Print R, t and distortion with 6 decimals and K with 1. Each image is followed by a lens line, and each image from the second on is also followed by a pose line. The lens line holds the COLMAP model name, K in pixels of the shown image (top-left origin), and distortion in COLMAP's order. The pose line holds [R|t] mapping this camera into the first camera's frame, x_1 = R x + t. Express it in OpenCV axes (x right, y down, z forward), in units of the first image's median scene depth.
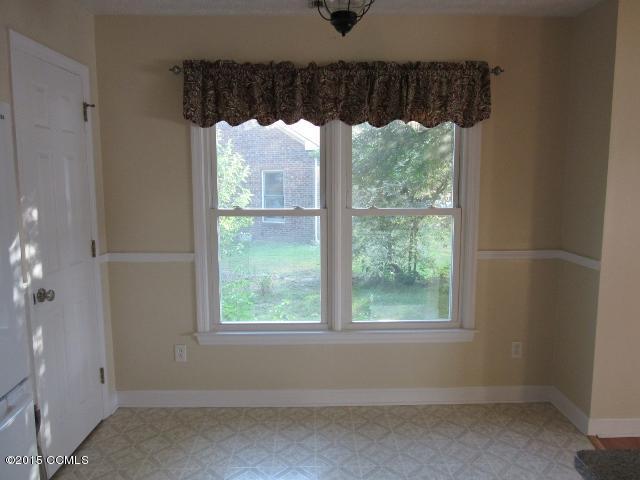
lens RADIAL K [[478.4, 0, 320.2], [0, 478.4, 244.8], [0, 0, 1]] dist [-0.027452, 0.004497]
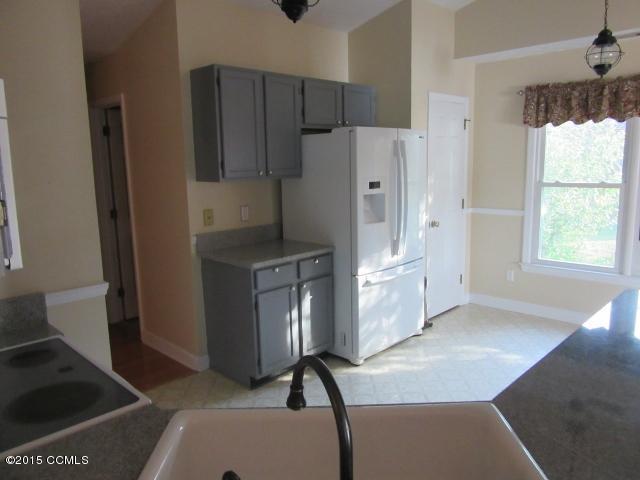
lens RADIAL K [[478.4, 0, 320.2], [0, 478.4, 244.8], [0, 0, 1]] dist [-0.027452, 0.004497]
pose [[0.704810, 0.105500, -0.701508, 0.383316], [-0.070618, 0.994402, 0.078598, 0.056728], [0.705873, -0.005857, 0.708314, -0.584847]]
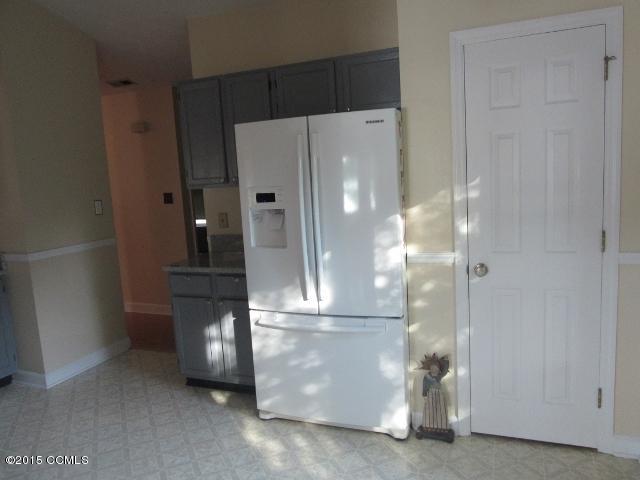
lens RADIAL K [[478.4, 0, 320.2], [0, 478.4, 244.8], [0, 0, 1]] dist [-0.027452, 0.004497]
pose [[-0.362745, 0.154142, -0.919052, 0.426135], [-0.068404, 0.979160, 0.191222, -0.105455], [0.929375, 0.132232, -0.344641, 0.829145]]
